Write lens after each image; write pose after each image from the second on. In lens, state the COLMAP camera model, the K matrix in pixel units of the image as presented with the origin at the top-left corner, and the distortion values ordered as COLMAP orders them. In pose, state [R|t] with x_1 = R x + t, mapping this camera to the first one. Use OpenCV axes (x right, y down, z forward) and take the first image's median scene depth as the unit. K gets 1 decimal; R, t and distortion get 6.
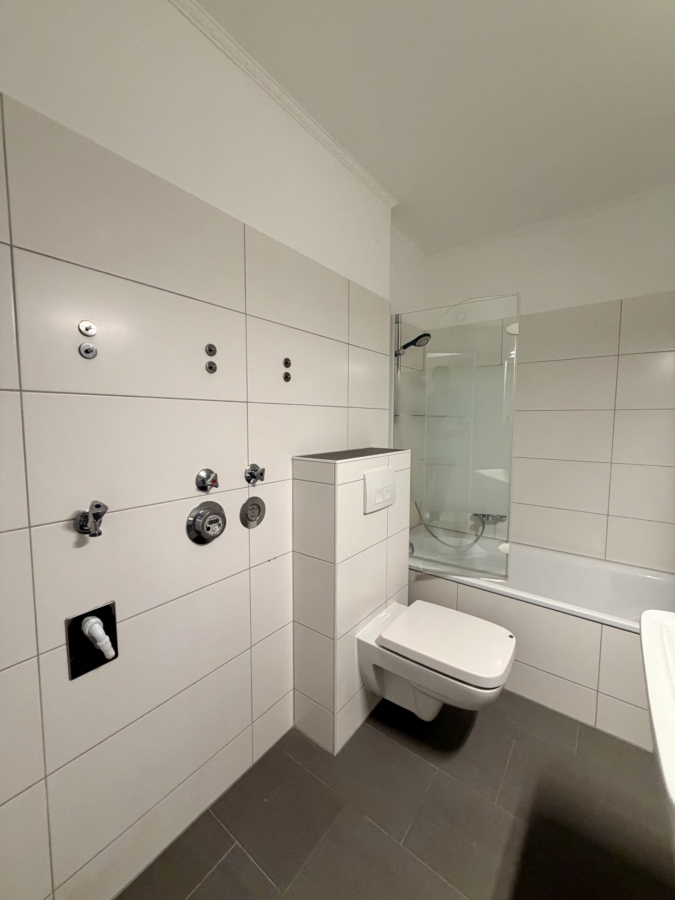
lens RADIAL K [[370.2, 0, 328.5], [0, 370.2, 446.3], [0, 0, 1]] dist [0.001261, -0.000558]
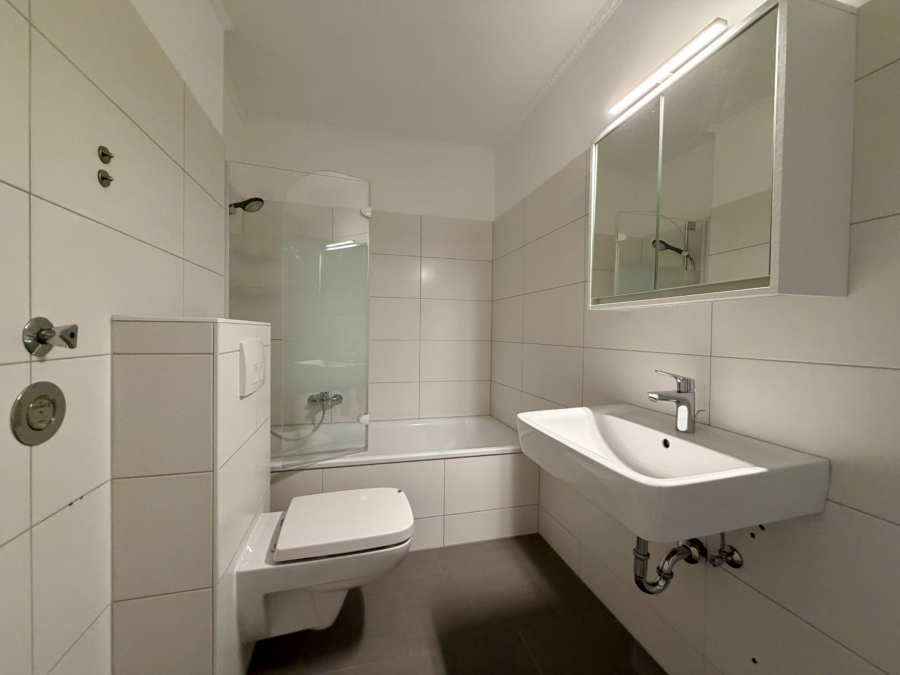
lens RADIAL K [[370.2, 0, 452.9], [0, 370.2, 340.8], [0, 0, 1]] dist [0.001261, -0.000558]
pose [[0.581580, -0.003752, 0.813481, -0.261241], [0.048632, 0.998361, -0.030164, 0.111404], [-0.812034, 0.057103, 0.580809, 0.215271]]
